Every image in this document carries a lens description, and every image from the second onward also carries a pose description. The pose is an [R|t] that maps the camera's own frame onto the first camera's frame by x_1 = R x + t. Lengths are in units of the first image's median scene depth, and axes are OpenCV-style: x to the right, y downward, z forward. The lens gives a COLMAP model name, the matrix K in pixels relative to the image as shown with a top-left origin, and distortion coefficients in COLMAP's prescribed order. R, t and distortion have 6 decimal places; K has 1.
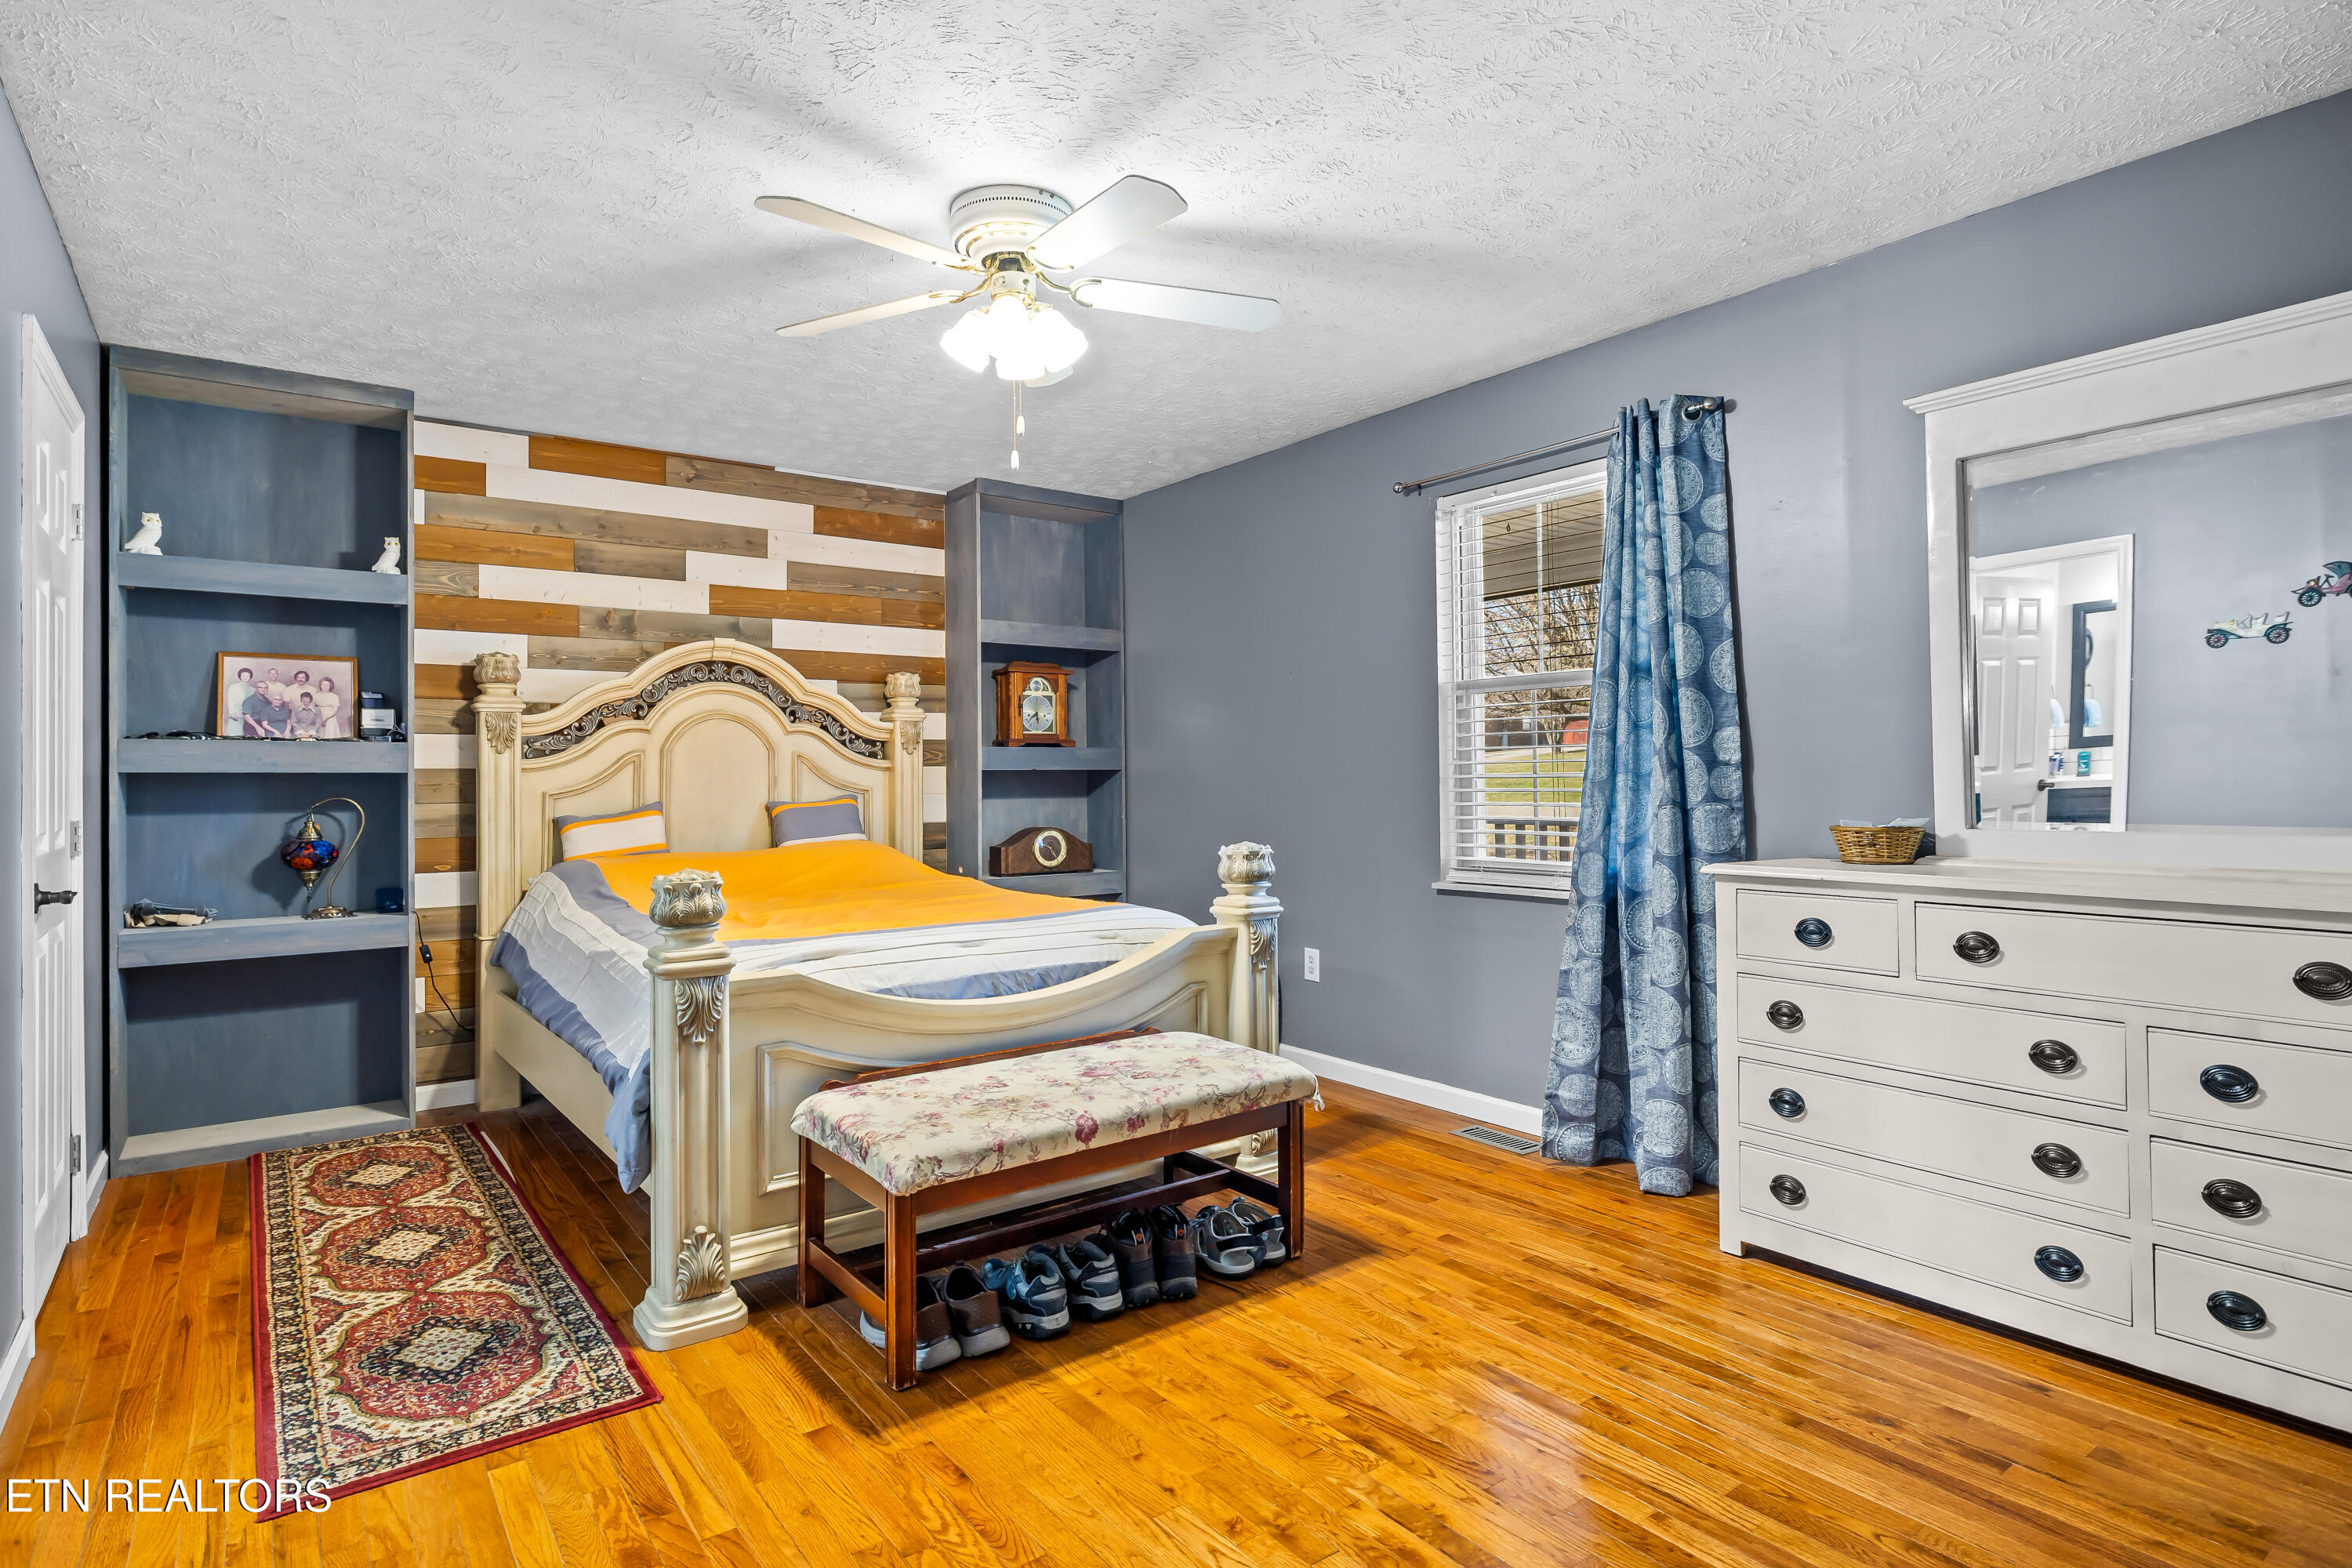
lens RADIAL K [[1208.4, 0, 1187.0], [0, 1208.4, 770.7], [0, 0, 1]] dist [-0.004955, 0.001016]
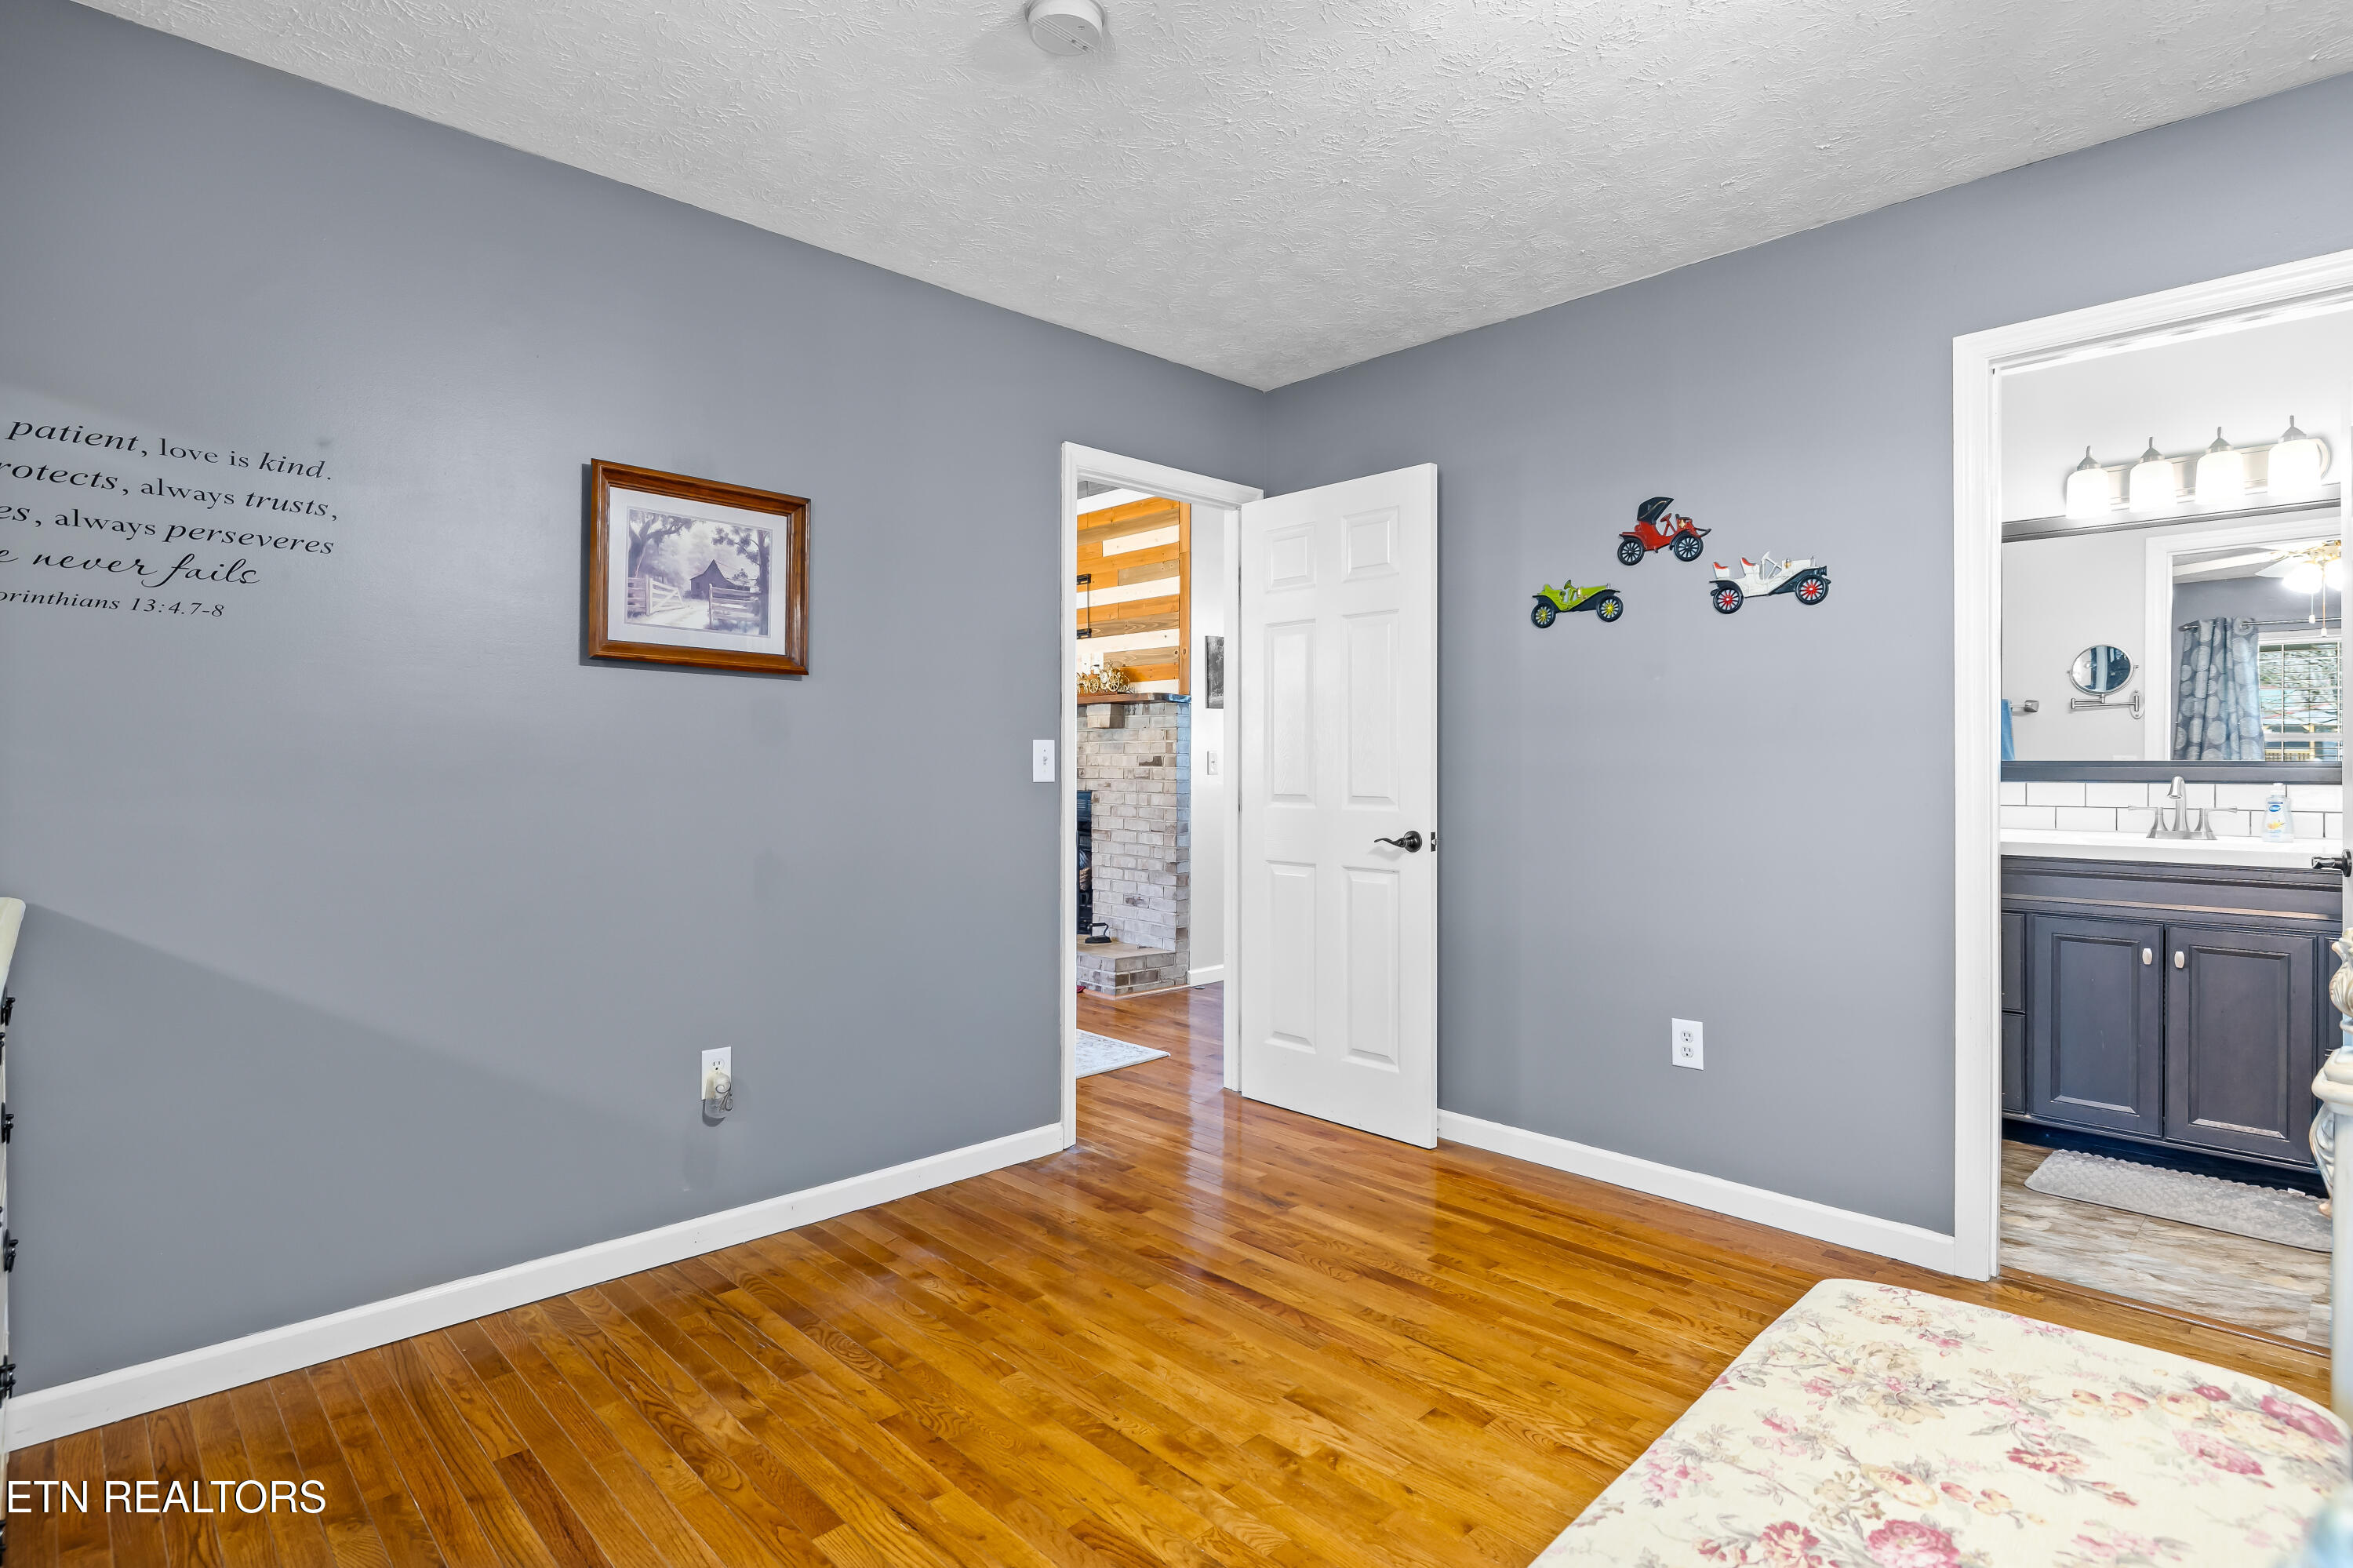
lens RADIAL K [[1208.9, 0, 1153.6], [0, 1208.9, 778.8], [0, 0, 1]] dist [-0.004955, 0.001016]
pose [[-0.994549, 0.008808, -0.103895, 0.125164], [0.007803, 0.999919, 0.010077, 0.001708], [0.103976, 0.009212, -0.994537, 0.836280]]
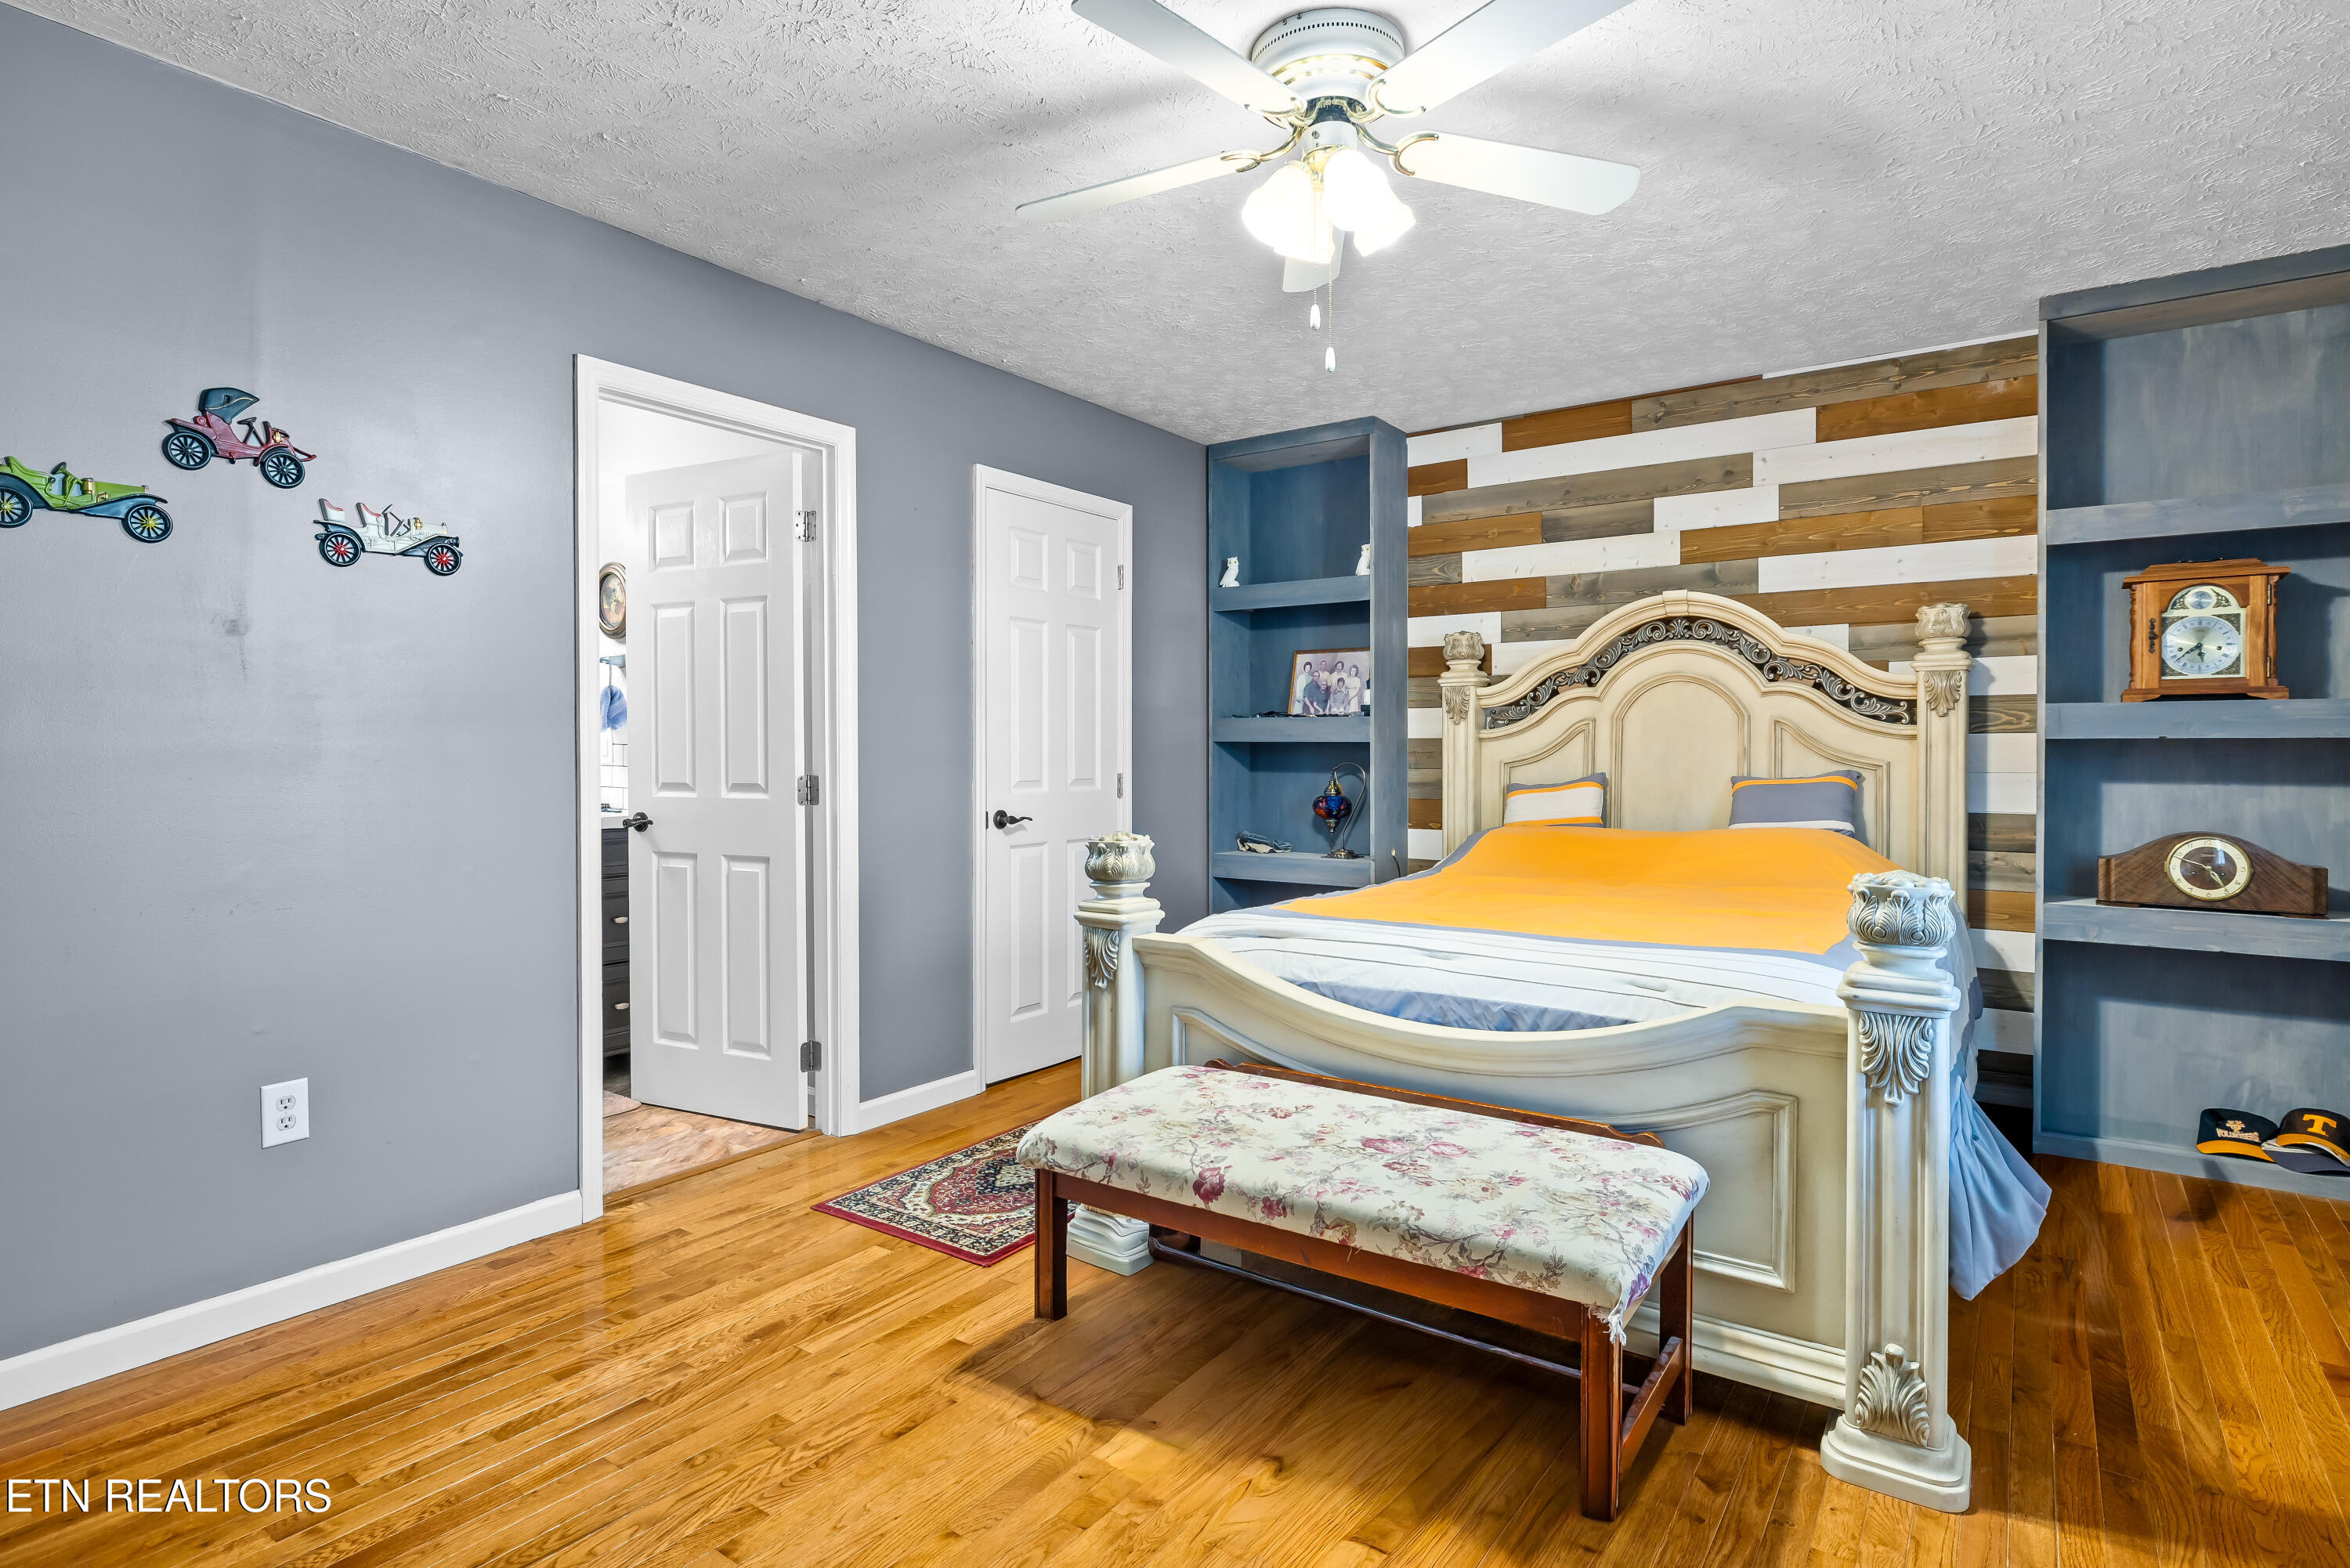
lens RADIAL K [[1207.3, 0, 1176.1], [0, 1207.3, 762.1], [0, 0, 1]] dist [-0.004955, 0.001016]
pose [[0.298904, 0.018092, -0.954112, 0.371418], [0.001932, 0.999807, 0.019564, -0.001826], [0.954281, -0.007691, 0.298812, 0.404304]]
